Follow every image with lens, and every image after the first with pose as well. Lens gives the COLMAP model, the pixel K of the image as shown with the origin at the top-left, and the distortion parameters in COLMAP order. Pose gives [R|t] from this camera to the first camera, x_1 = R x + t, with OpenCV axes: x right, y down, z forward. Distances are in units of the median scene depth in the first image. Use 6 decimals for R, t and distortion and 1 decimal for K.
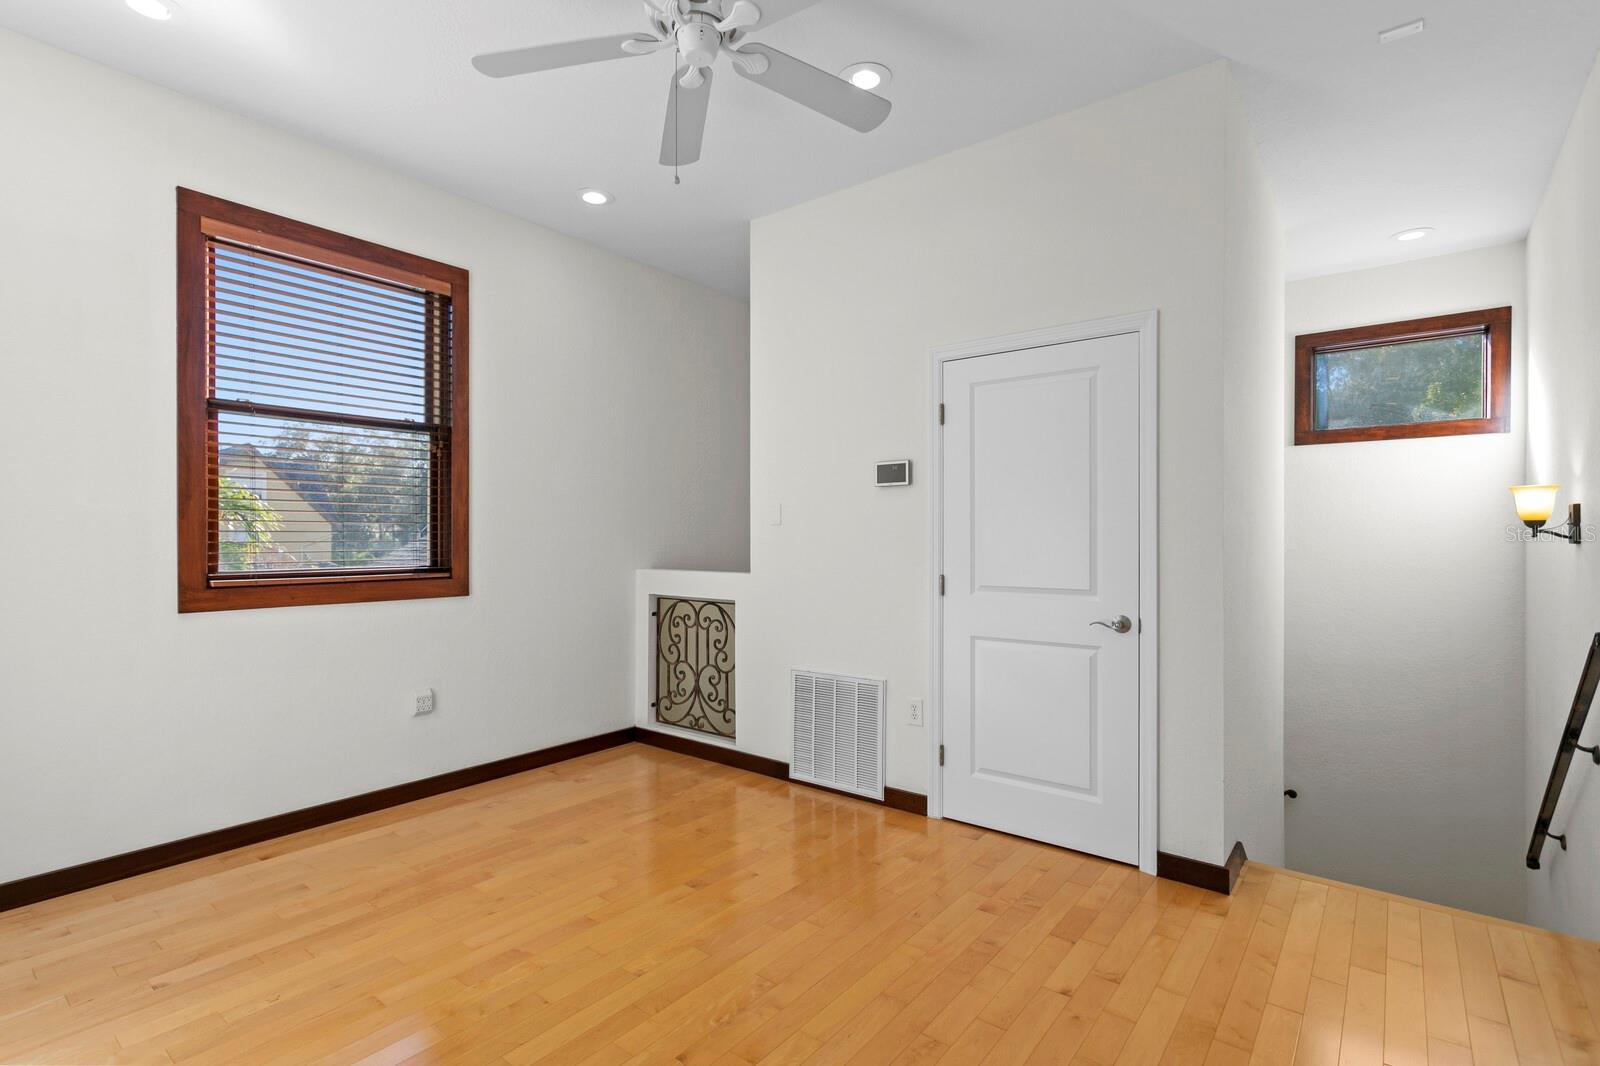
lens RADIAL K [[766.9, 0, 793.9], [0, 766.9, 538.6], [0, 0, 1]] dist [-0.016616, 0.019541]
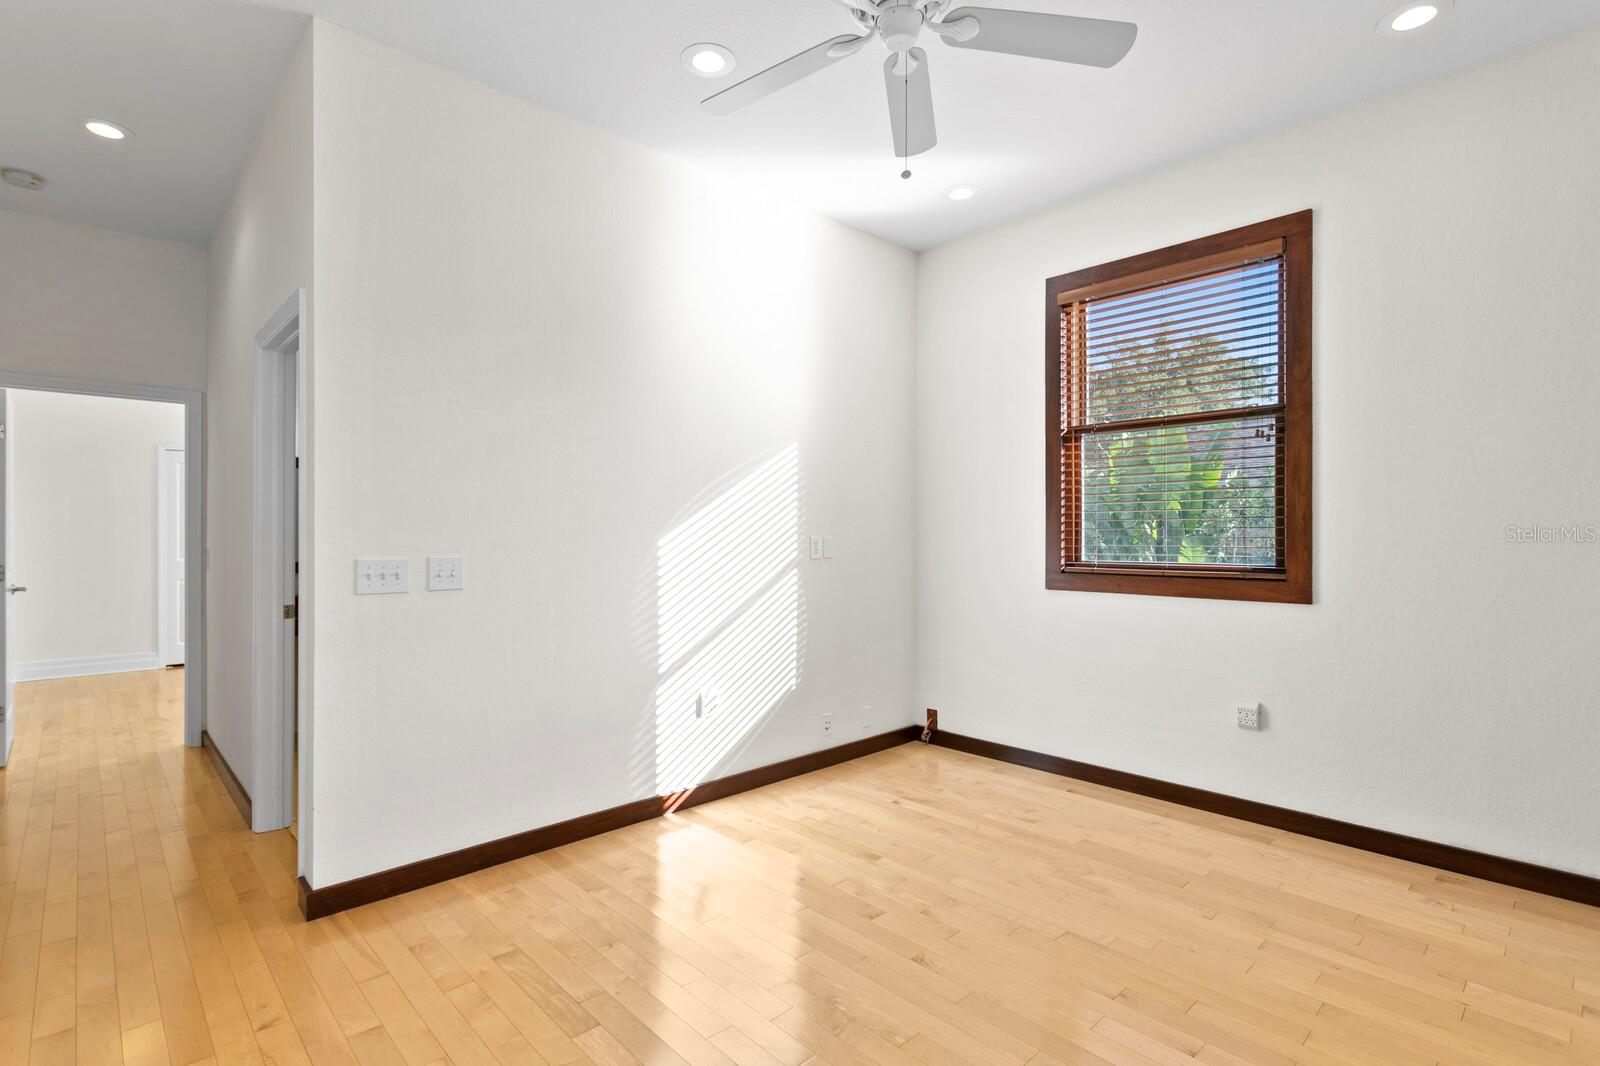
lens RADIAL K [[806.5, 0, 793.3], [0, 806.5, 527.6], [0, 0, 1]] dist [-0.000373, 0.022122]
pose [[-0.162884, -0.007398, -0.986617, 0.579018], [-0.001087, 0.999973, -0.007319, -0.000970], [0.986645, -0.000120, -0.162888, 0.652851]]
